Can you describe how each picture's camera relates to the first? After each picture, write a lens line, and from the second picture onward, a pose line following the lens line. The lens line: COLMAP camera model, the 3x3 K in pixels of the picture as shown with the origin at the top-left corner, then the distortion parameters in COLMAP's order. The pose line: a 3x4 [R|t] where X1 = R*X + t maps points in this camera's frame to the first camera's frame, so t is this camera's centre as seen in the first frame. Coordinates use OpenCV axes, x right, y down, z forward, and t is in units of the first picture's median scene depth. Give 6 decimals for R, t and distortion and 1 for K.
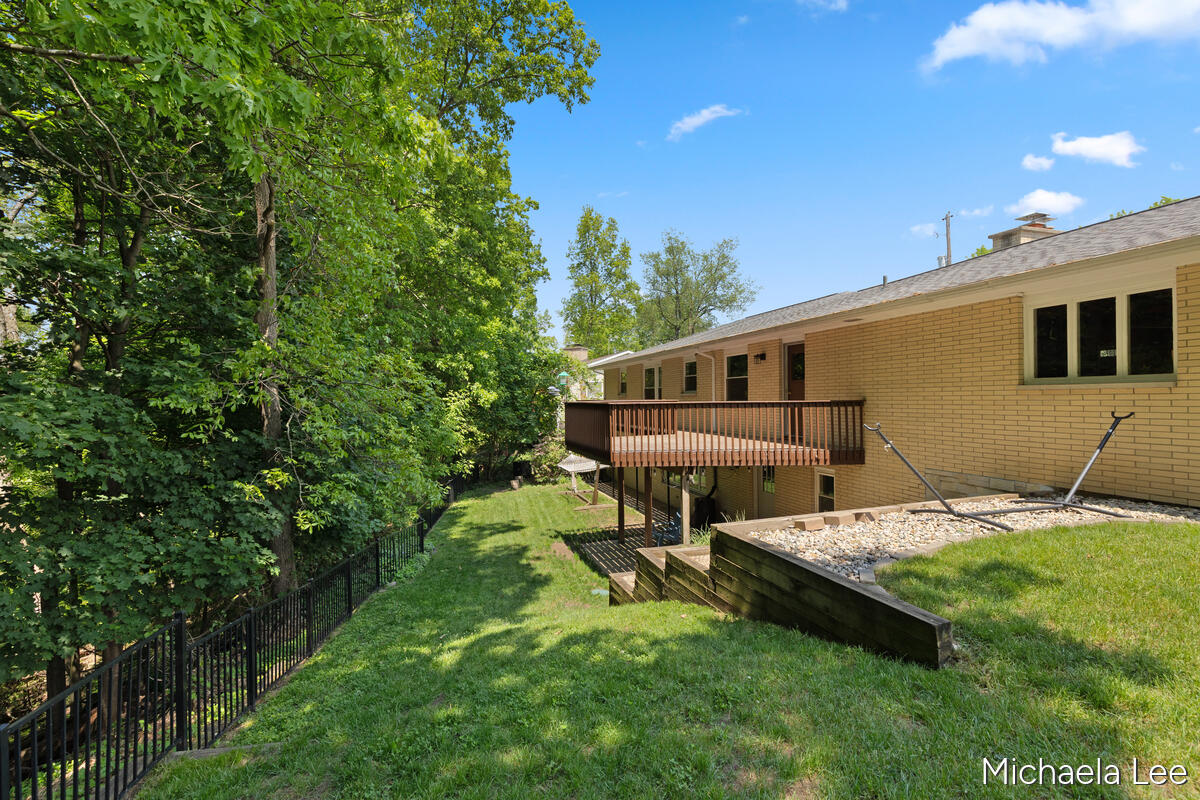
lens RADIAL K [[549.6, 0, 604.9], [0, 549.6, 396.0], [0, 0, 1]] dist [0.012960, -0.000015]
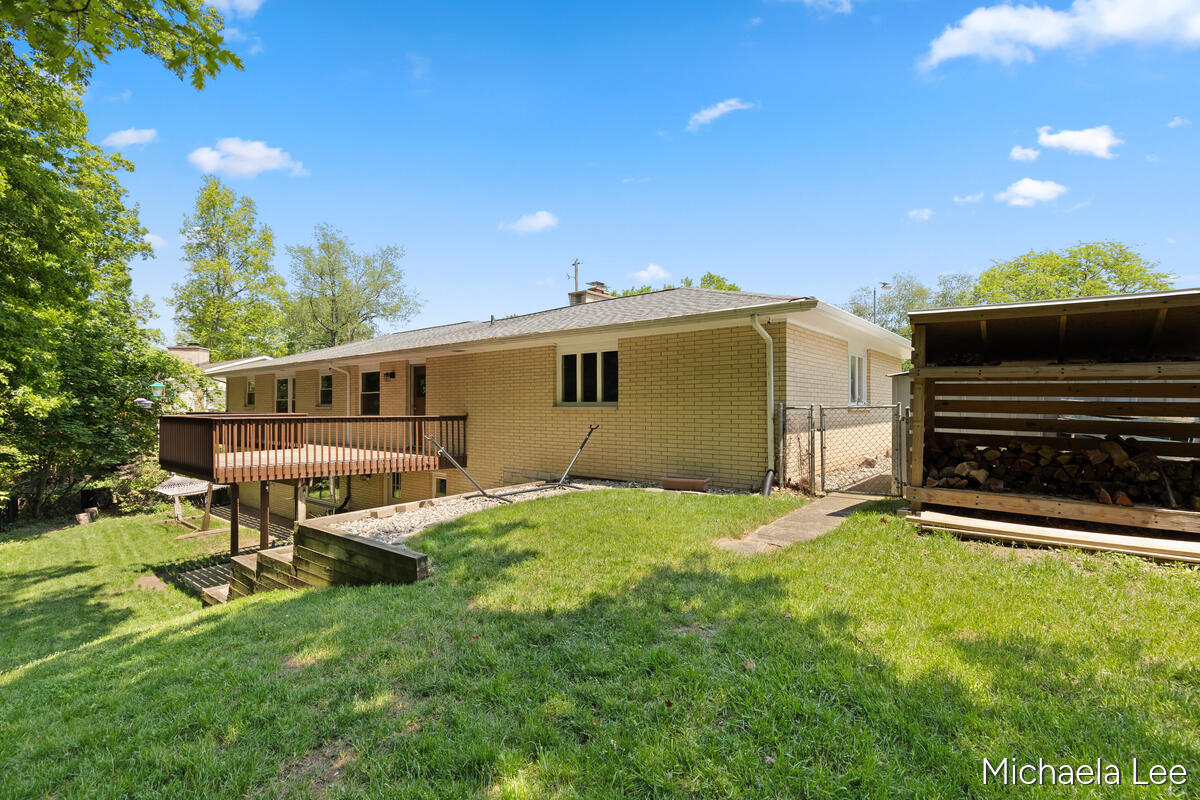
lens RADIAL K [[540.5, 0, 605.3], [0, 540.5, 403.5], [0, 0, 1]] dist [0.003871, -0.000610]
pose [[0.826479, 0.015922, 0.562742, 0.028396], [-0.011191, 0.999867, -0.011853, -0.006006], [-0.562856, 0.003499, 0.826548, -0.121022]]
